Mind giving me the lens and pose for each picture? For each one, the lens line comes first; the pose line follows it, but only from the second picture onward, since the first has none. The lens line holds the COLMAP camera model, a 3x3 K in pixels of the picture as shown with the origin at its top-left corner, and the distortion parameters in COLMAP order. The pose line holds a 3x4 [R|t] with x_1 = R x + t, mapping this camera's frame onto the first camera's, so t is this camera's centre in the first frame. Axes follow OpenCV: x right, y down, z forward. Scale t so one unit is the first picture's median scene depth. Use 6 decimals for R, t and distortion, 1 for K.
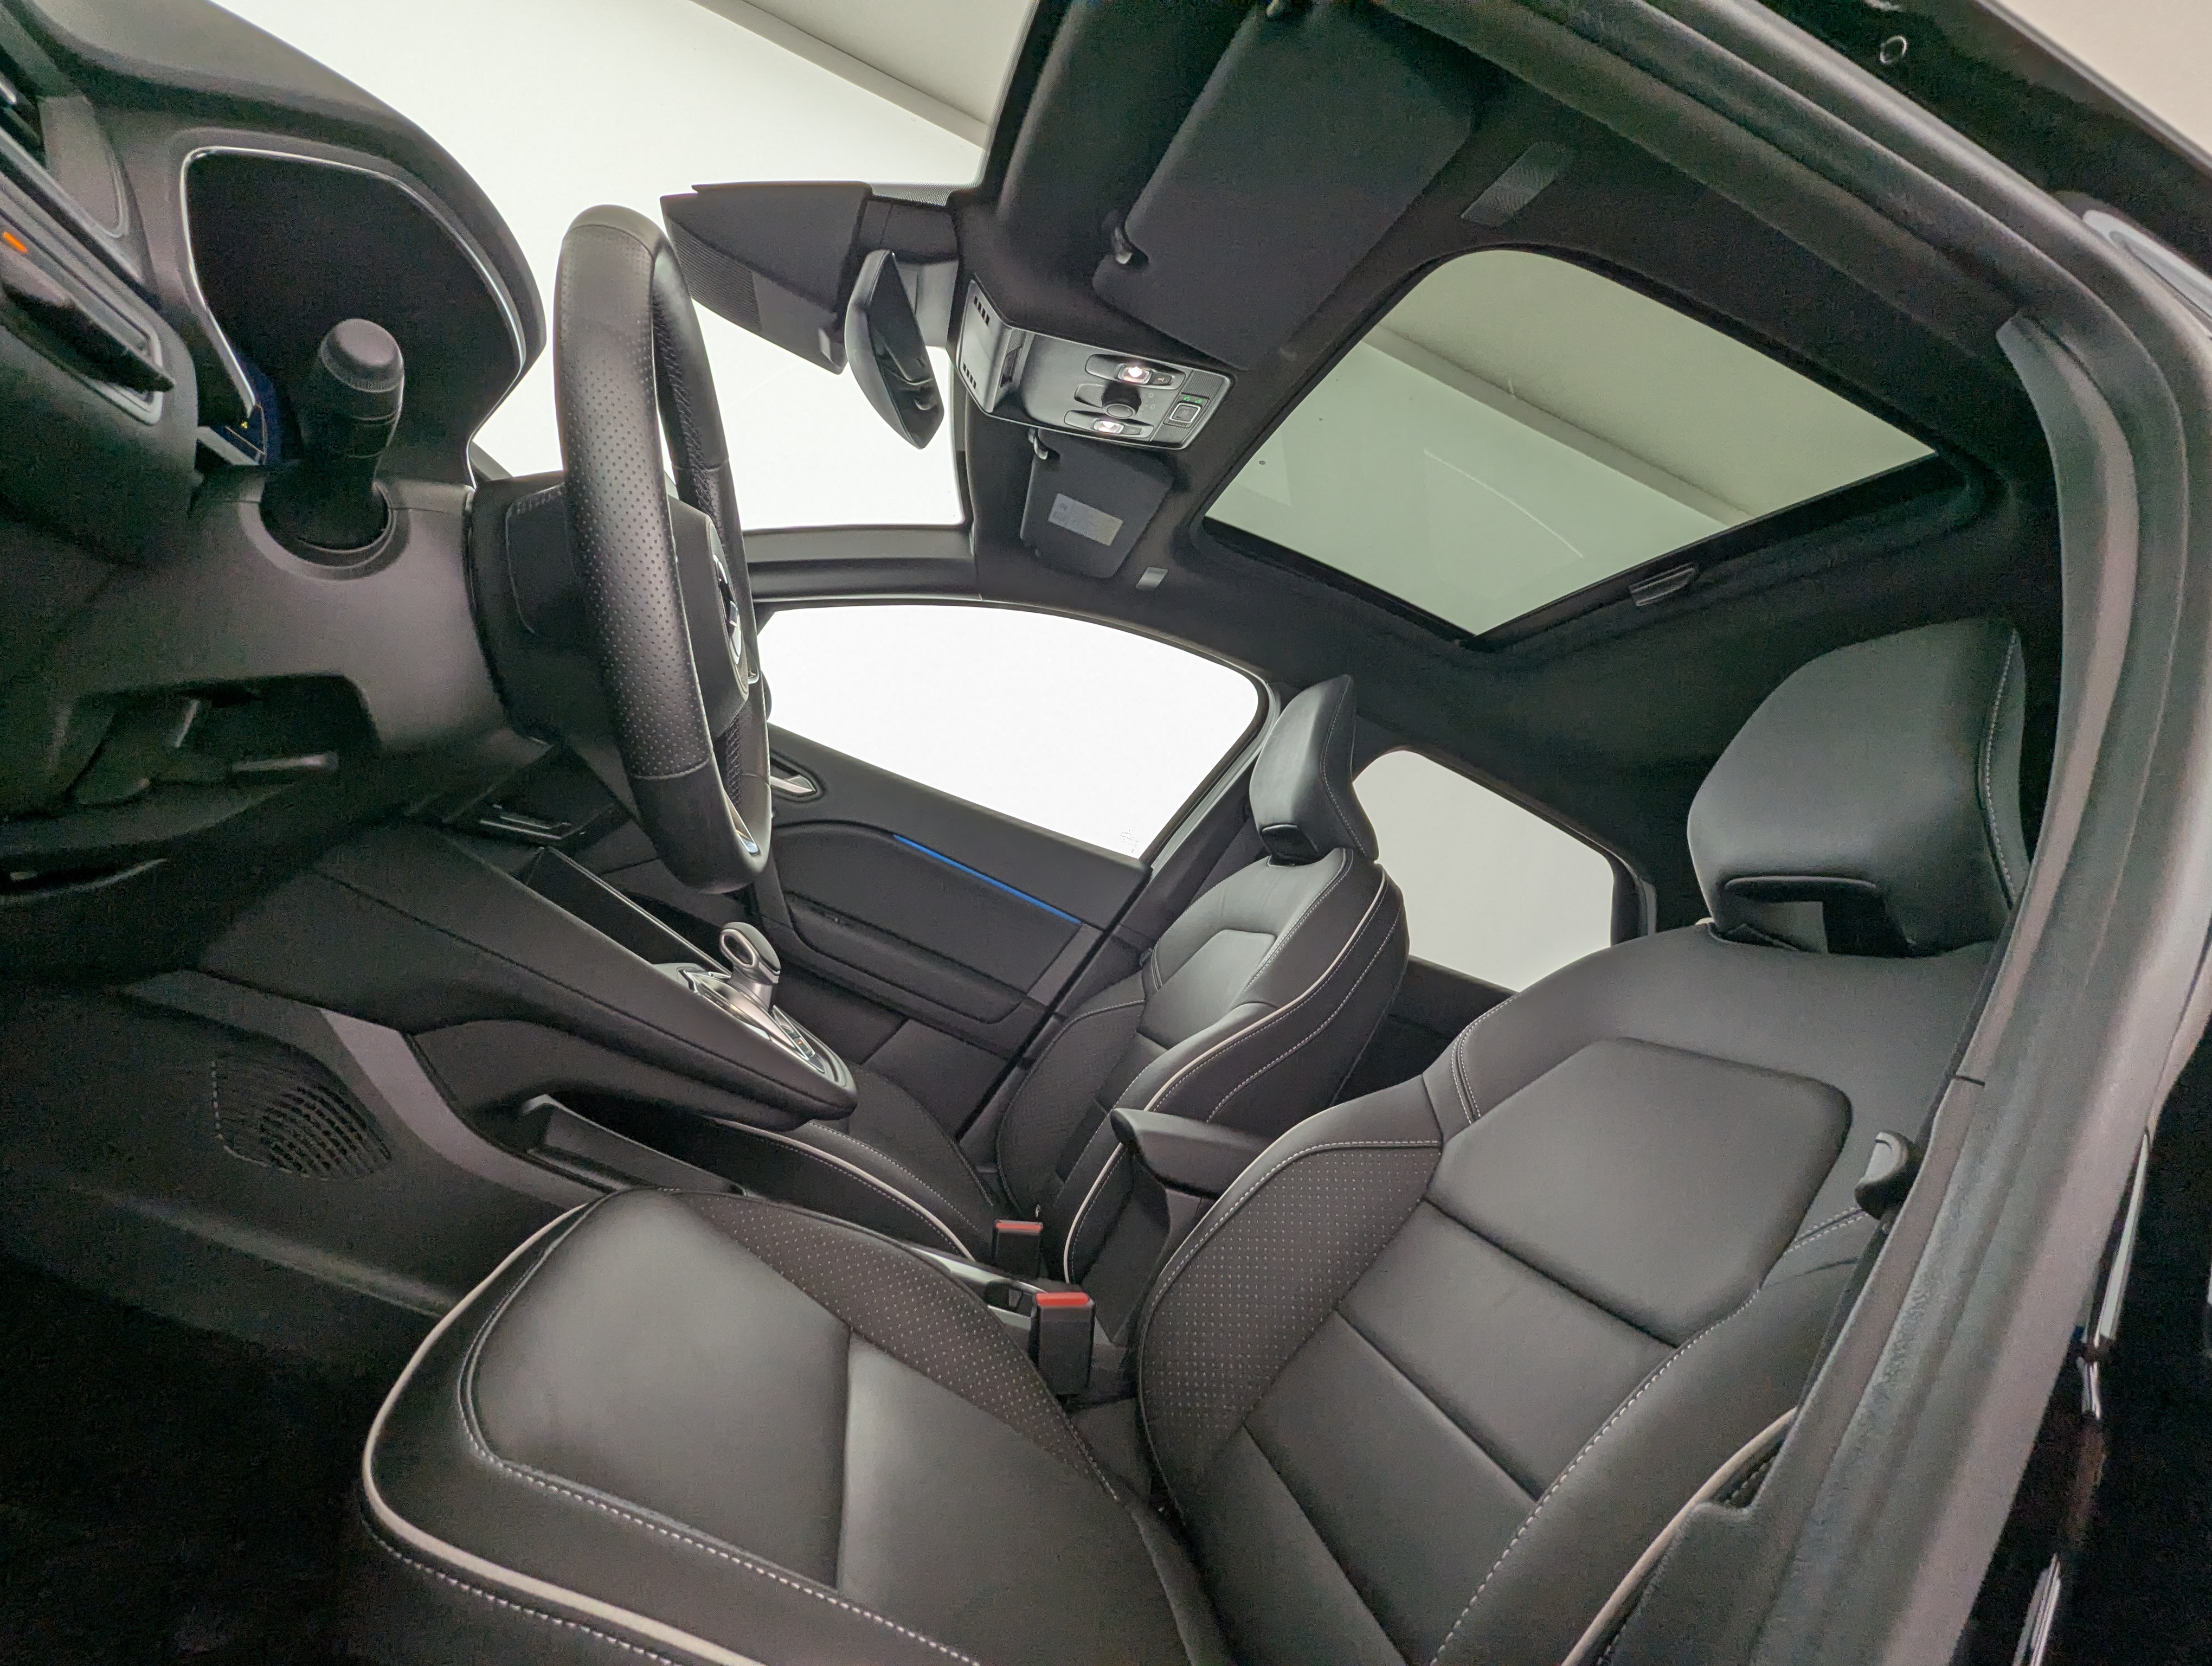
lens RADIAL K [[1053.8, 0, 1097.1], [0, 1053.8, 836.5], [0, 0, 1]] dist [0.001567, -0.000003]
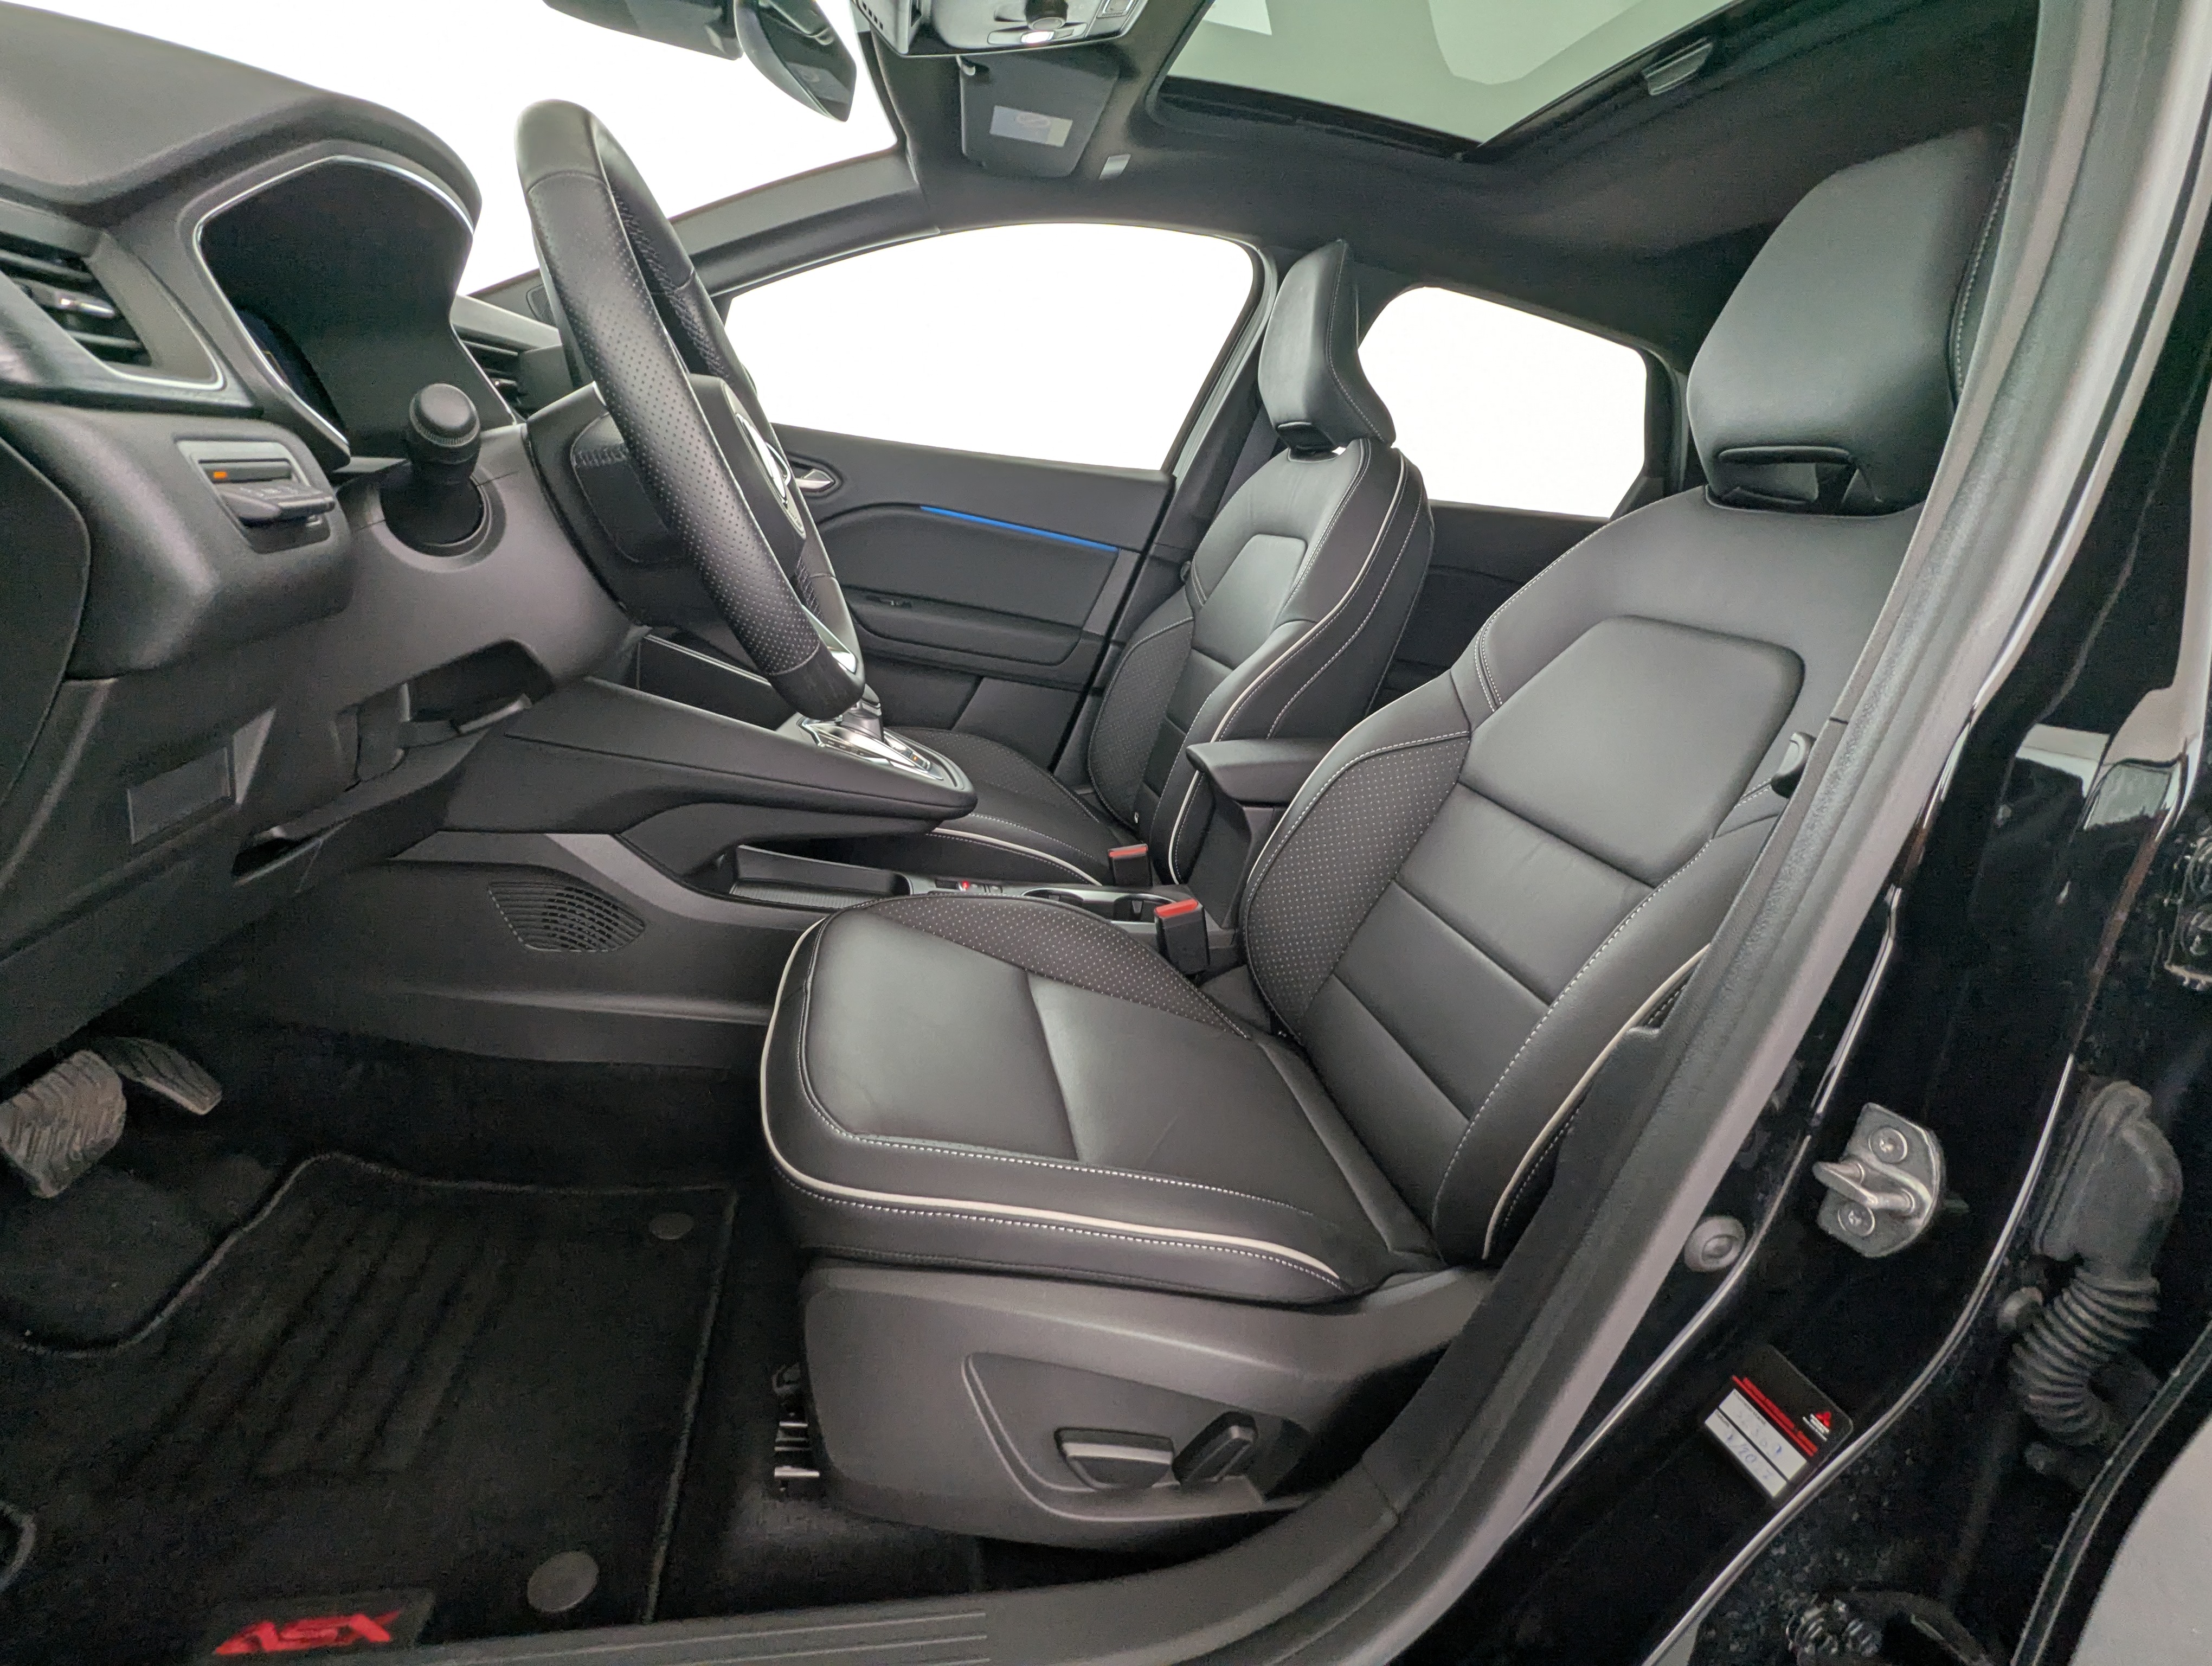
lens RADIAL K [[1053.8, 0, 1097.1], [0, 1053.8, 836.5], [0, 0, 1]] dist [0.001567, -0.000003]
pose [[0.975127, -0.201331, -0.092699, 0.006996], [0.221635, 0.890108, 0.398228, -0.140470], [0.002337, -0.408868, 0.912591, -0.099523]]
